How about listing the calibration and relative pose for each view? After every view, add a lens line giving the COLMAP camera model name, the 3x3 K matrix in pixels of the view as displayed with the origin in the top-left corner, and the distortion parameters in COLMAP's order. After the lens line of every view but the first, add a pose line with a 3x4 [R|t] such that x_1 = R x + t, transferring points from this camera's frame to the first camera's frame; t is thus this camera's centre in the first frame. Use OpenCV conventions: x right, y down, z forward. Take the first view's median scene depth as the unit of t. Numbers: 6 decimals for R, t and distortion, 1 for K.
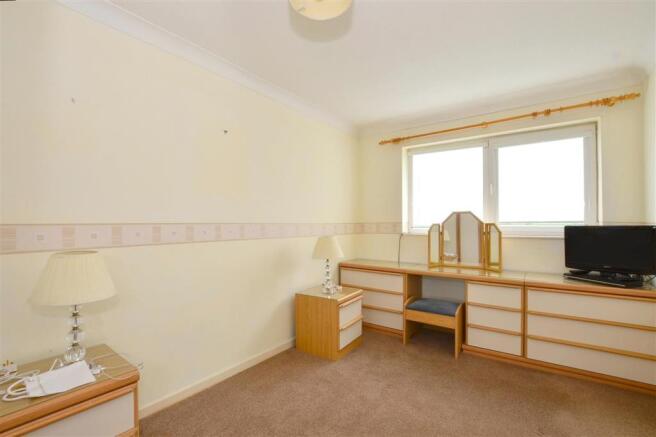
lens RADIAL K [[298.0, 0, 328.0], [0, 298.0, 218.5], [0, 0, 1]] dist [-0.002080, 0.000106]
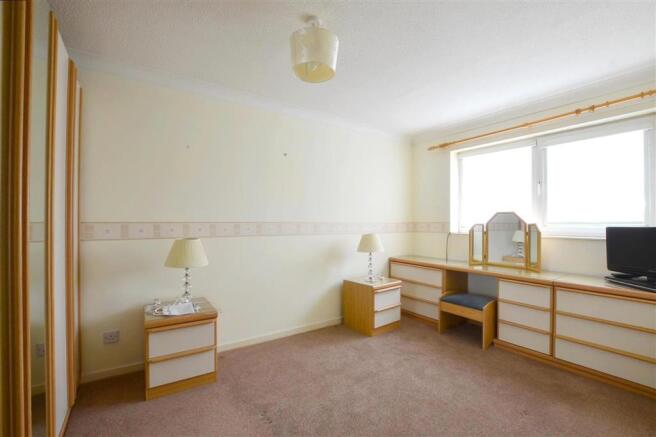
lens RADIAL K [[289.3, 0, 328.0], [0, 289.3, 218.5], [0, 0, 1]] dist [0.001331, 0.000546]
pose [[0.945878, 0.000301, -0.324523, 0.230208], [0.000448, 0.999997, 0.002232, -0.003680], [0.324523, -0.002257, 0.945875, -0.156390]]
